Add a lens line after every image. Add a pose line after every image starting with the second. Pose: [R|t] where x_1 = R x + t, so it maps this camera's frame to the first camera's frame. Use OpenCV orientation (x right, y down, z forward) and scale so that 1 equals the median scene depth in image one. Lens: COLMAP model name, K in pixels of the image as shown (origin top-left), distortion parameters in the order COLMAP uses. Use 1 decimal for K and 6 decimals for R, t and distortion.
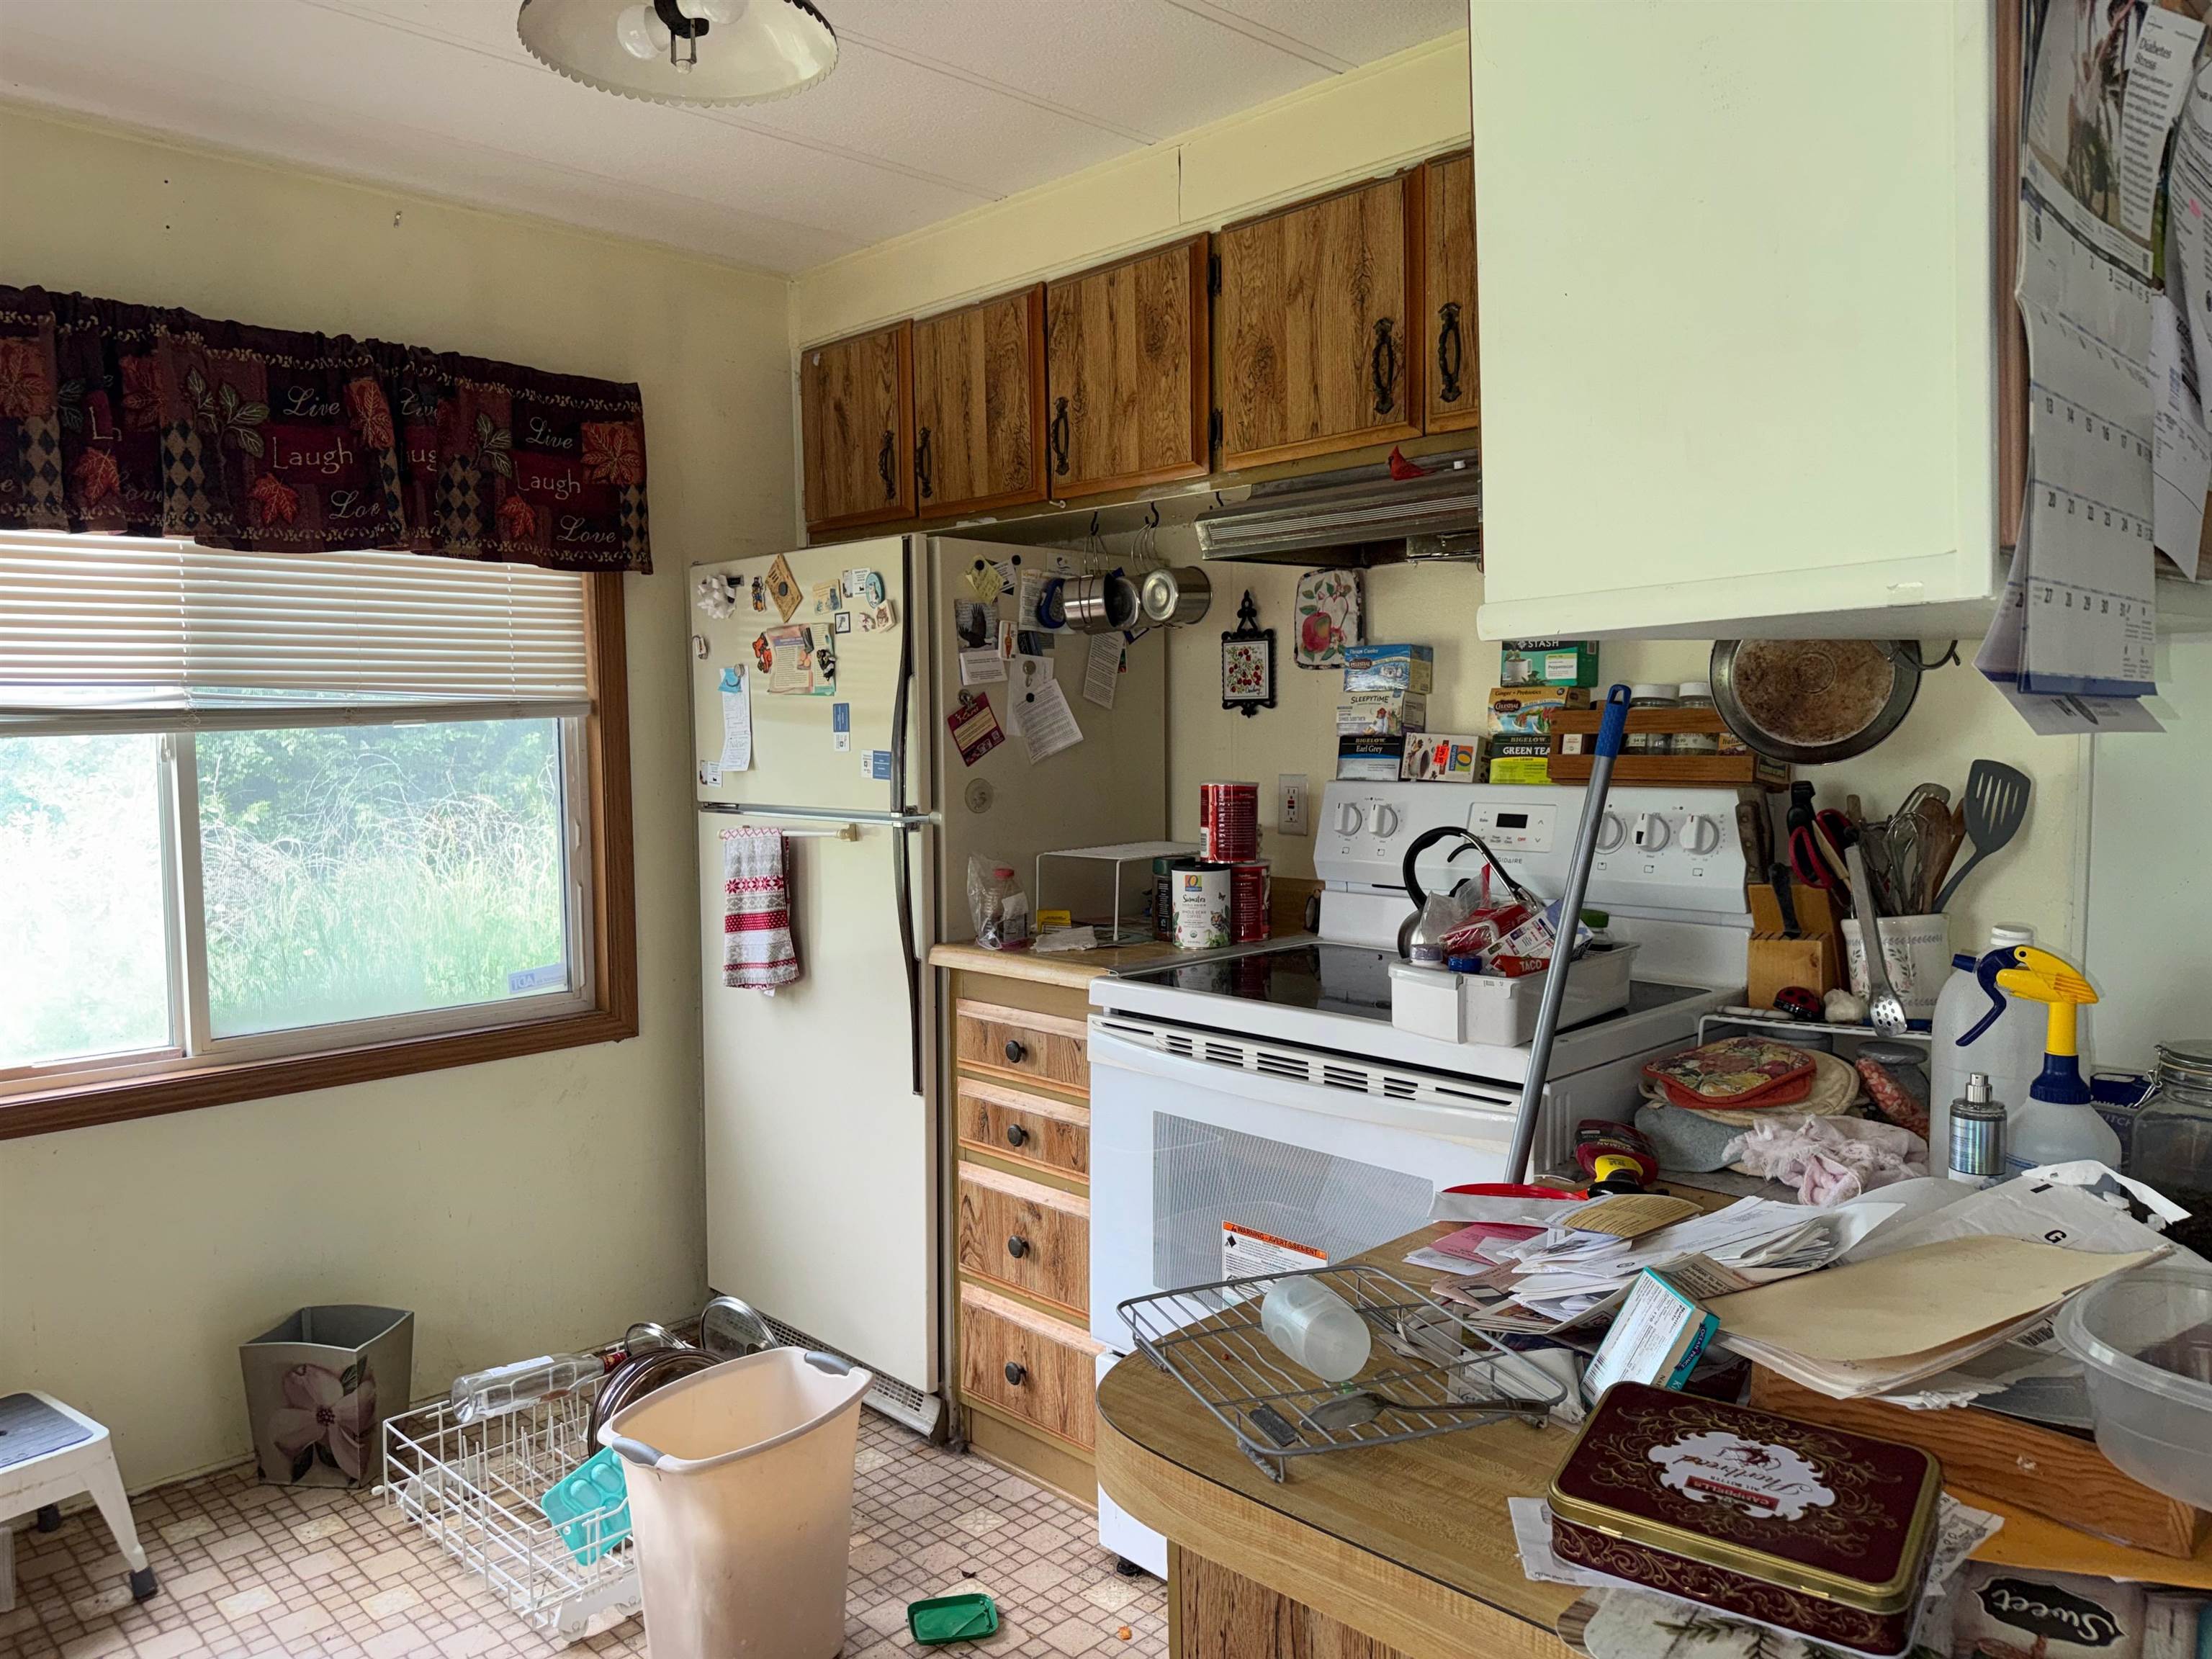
lens RADIAL K [[1605.7, 0, 1108.1], [0, 1605.7, 818.8], [0, 0, 1]] dist [0.060547, -0.067164]
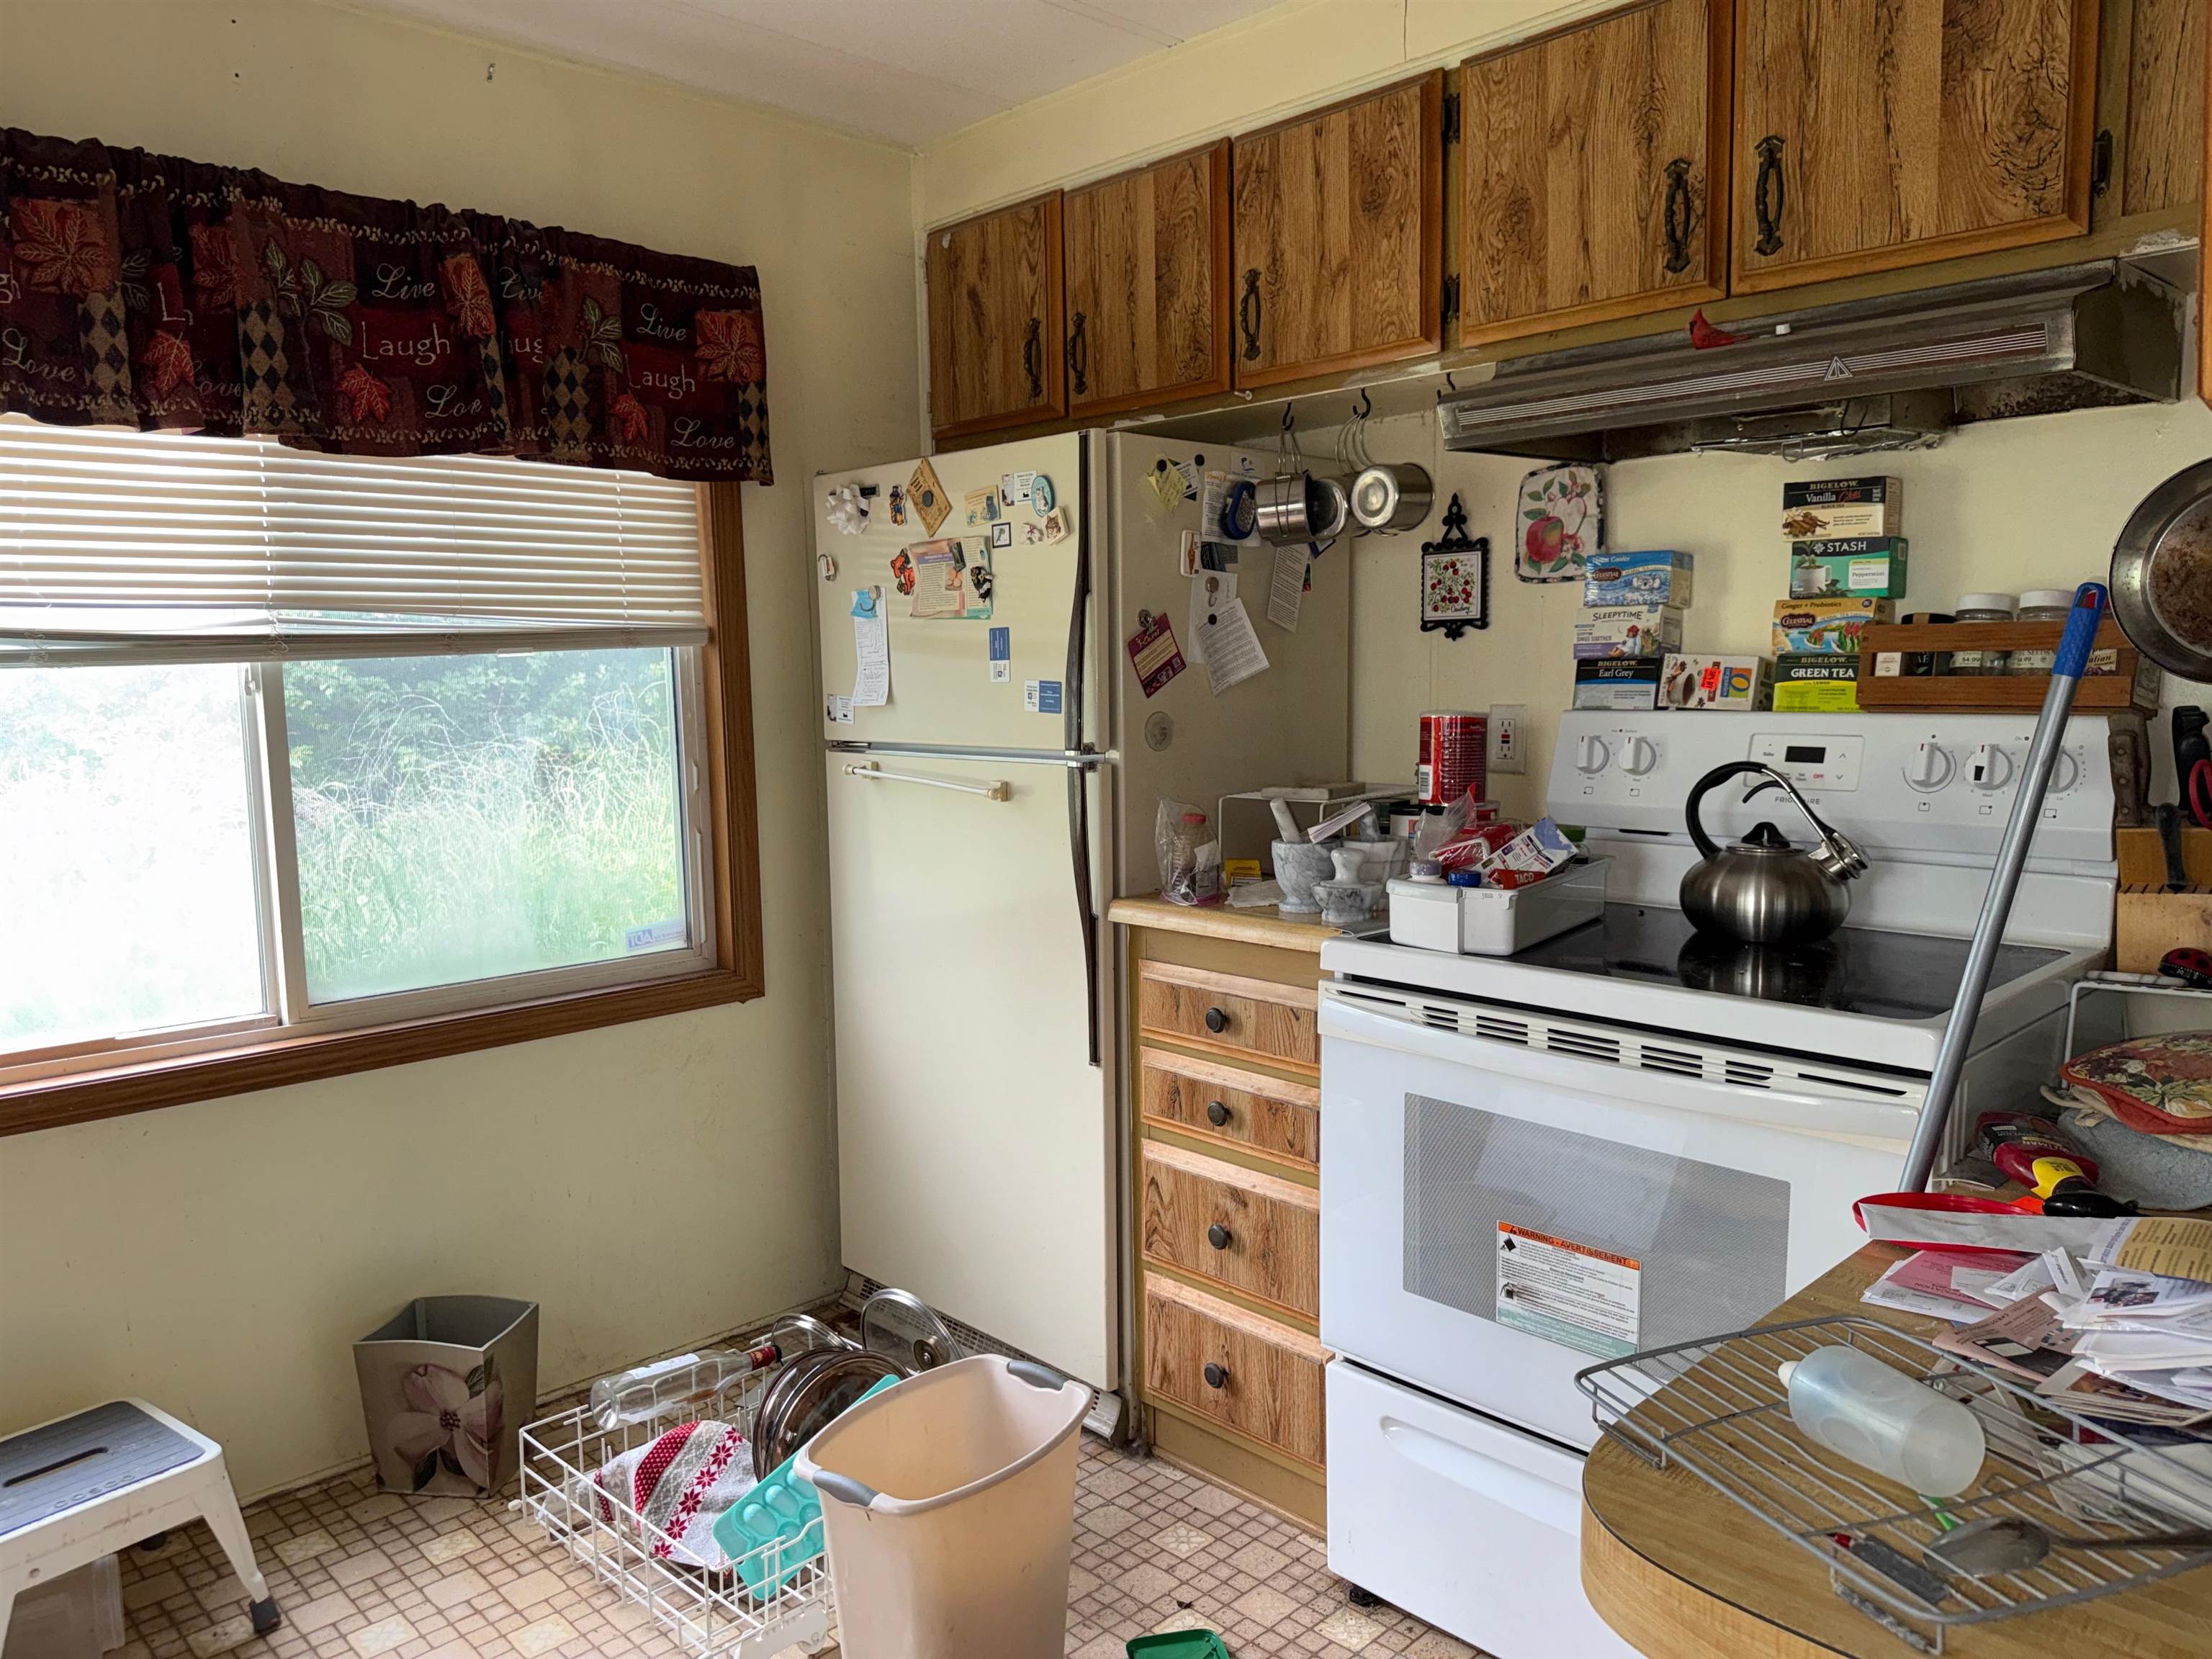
lens RADIAL K [[1589.5, 0, 1106.2], [0, 1589.5, 839.7], [0, 0, 1]] dist [0.041624, -0.052291]
pose [[0.999957, -0.004520, -0.008061, -0.111790], [0.004923, 0.998701, 0.050711, 0.001491], [0.007821, -0.050748, 0.998681, 0.133600]]
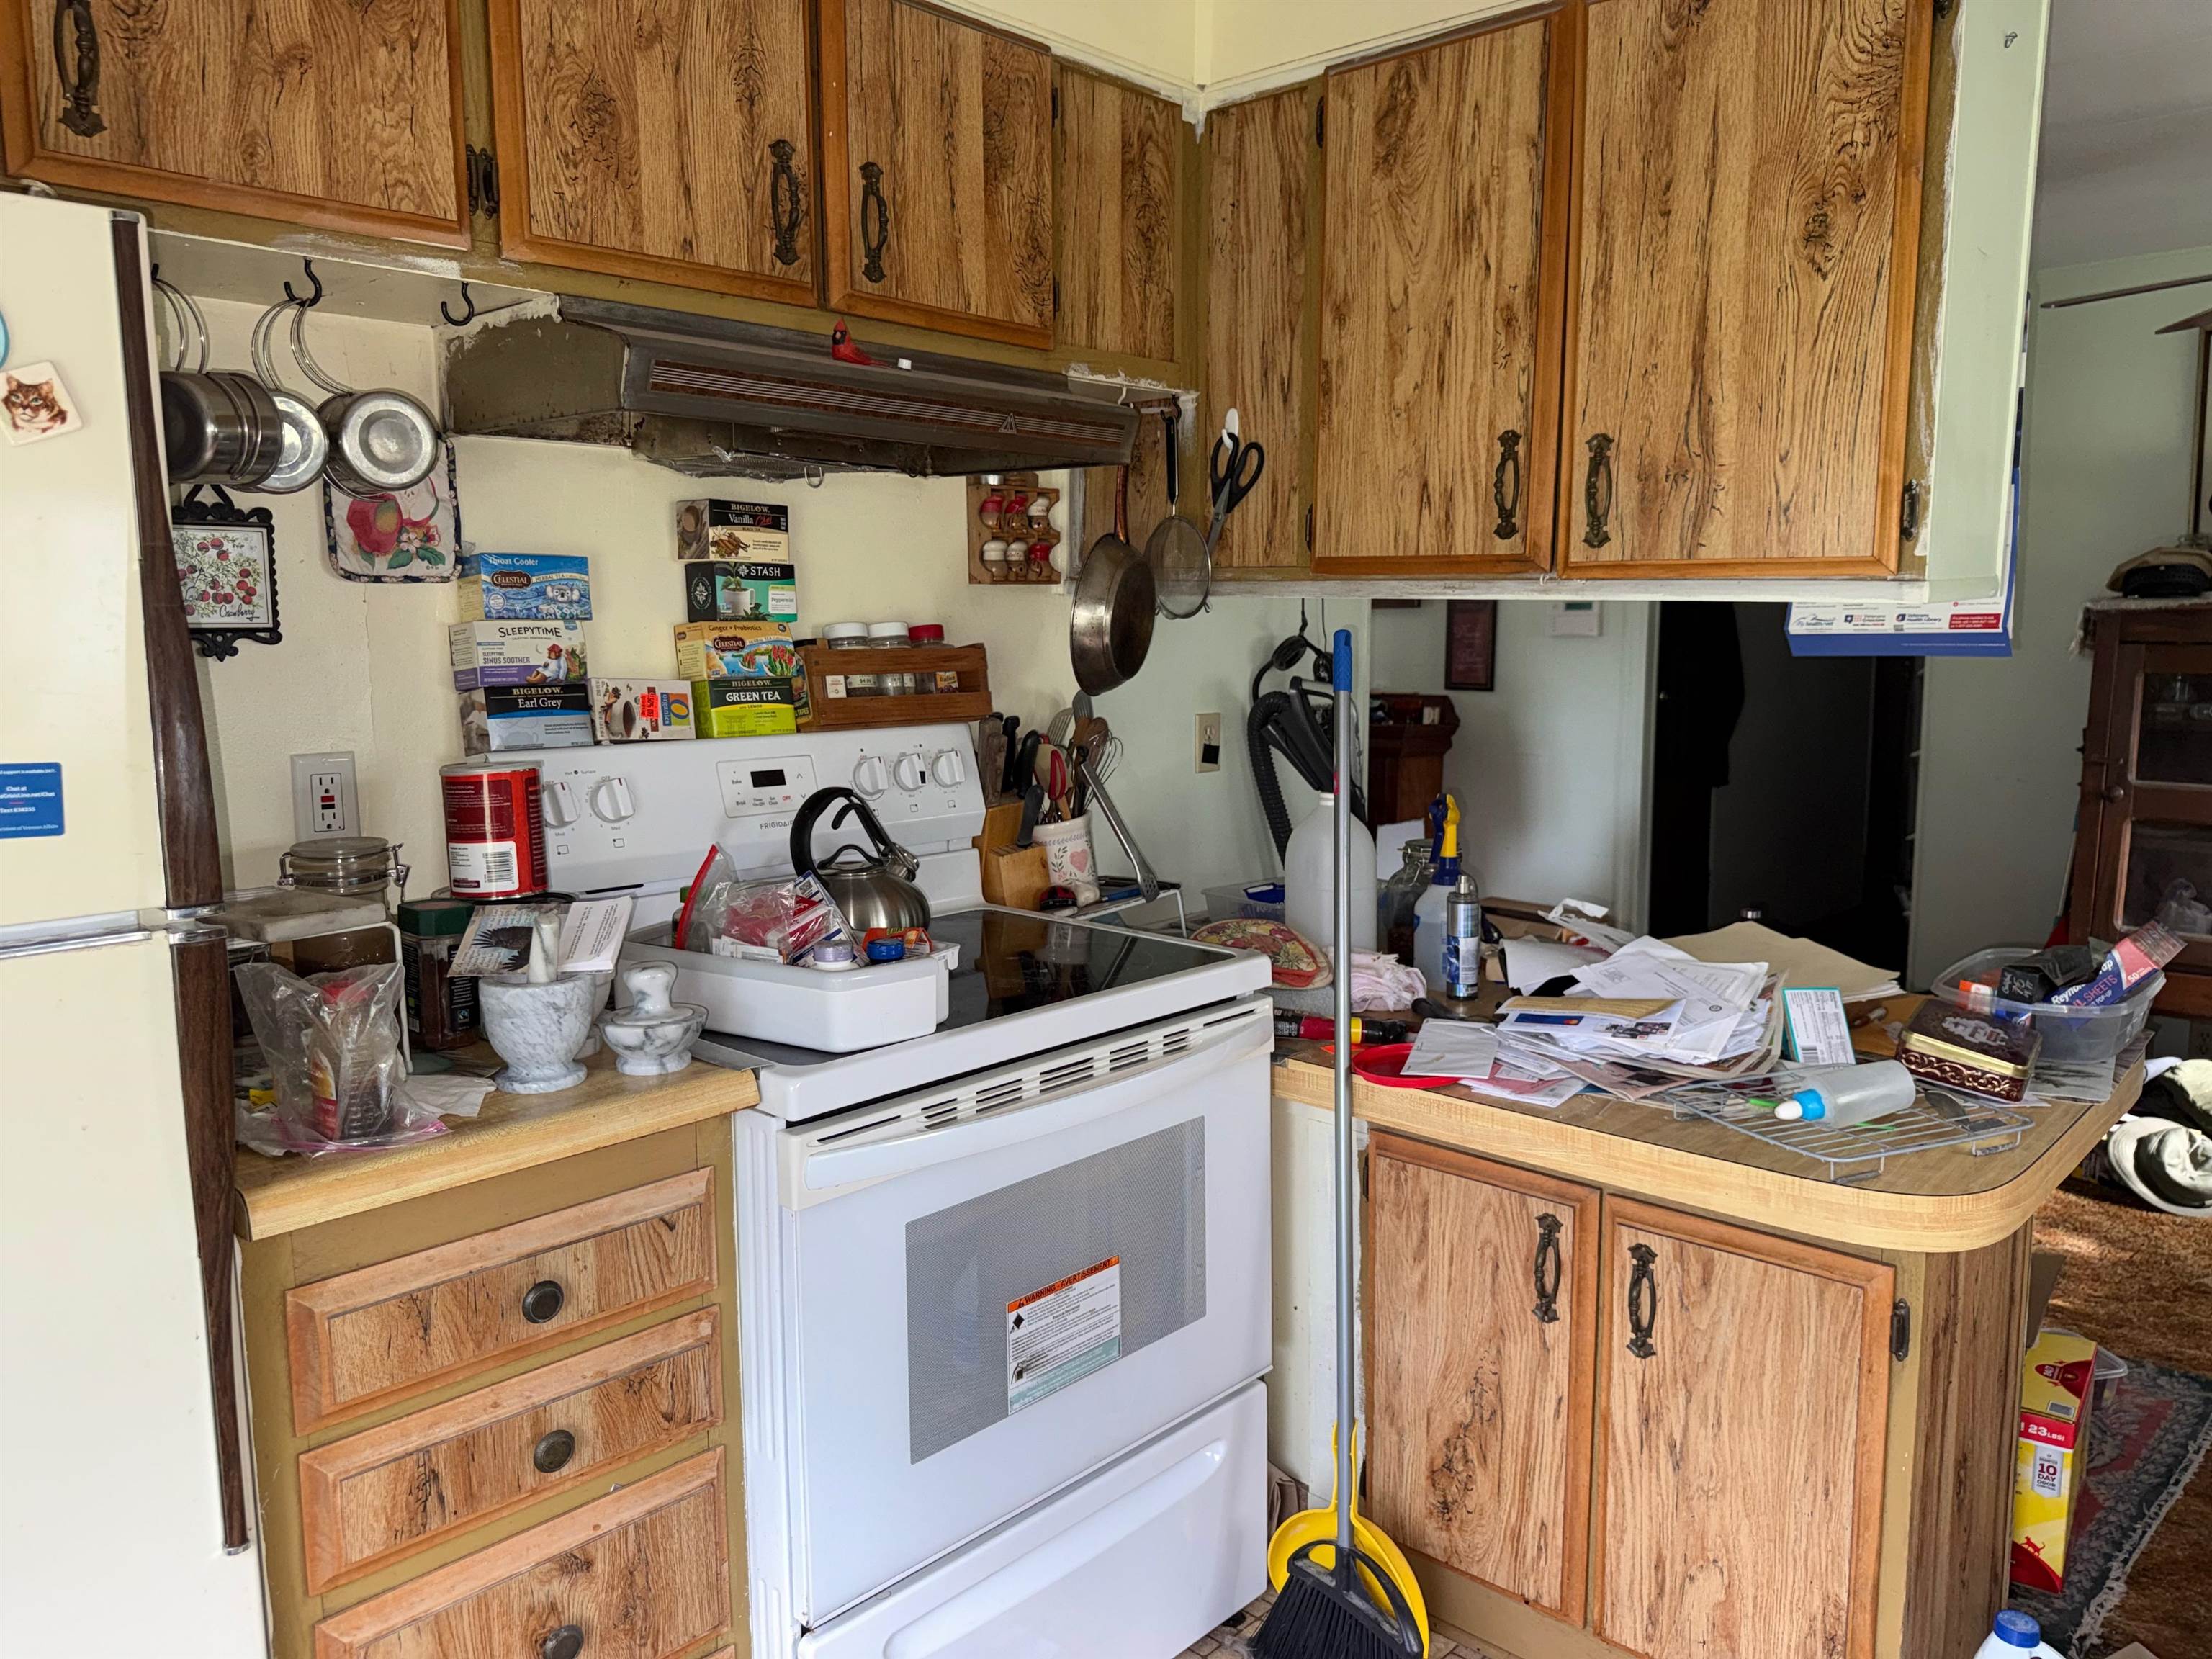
lens RADIAL K [[1571.5, 0, 1110.5], [0, 1571.5, 823.0], [0, 0, 1]] dist [0.045062, -0.054447]
pose [[-0.024214, -0.114147, 0.993169, -0.562293], [0.064185, 0.991233, 0.115489, -0.057723], [-0.997644, 0.066543, -0.016675, 0.798182]]
